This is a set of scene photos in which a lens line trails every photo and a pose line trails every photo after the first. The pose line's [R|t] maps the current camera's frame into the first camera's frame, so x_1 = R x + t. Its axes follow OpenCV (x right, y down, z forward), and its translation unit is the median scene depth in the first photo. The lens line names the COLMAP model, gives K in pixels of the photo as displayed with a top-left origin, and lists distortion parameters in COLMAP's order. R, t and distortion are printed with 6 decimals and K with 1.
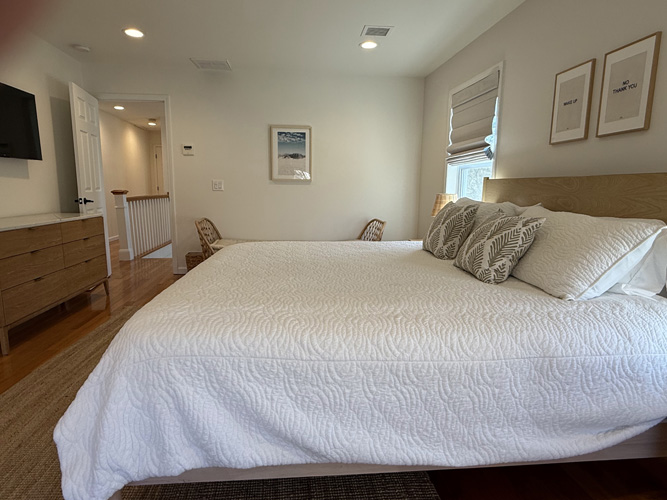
lens RADIAL K [[396.2, 0, 335.5], [0, 396.2, 254.8], [0, 0, 1]] dist [0.005148, 0.001166]
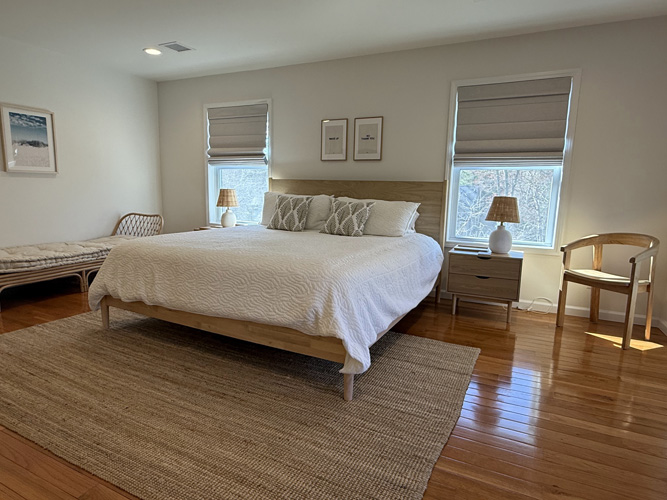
lens RADIAL K [[396.2, 0, 318.9], [0, 396.2, 254.1], [0, 0, 1]] dist [0.005148, 0.001166]
pose [[0.560044, -0.138245, 0.816847, -0.721475], [0.122584, 0.988954, 0.083327, -0.018211], [-0.819343, 0.053466, 0.570805, 0.043696]]
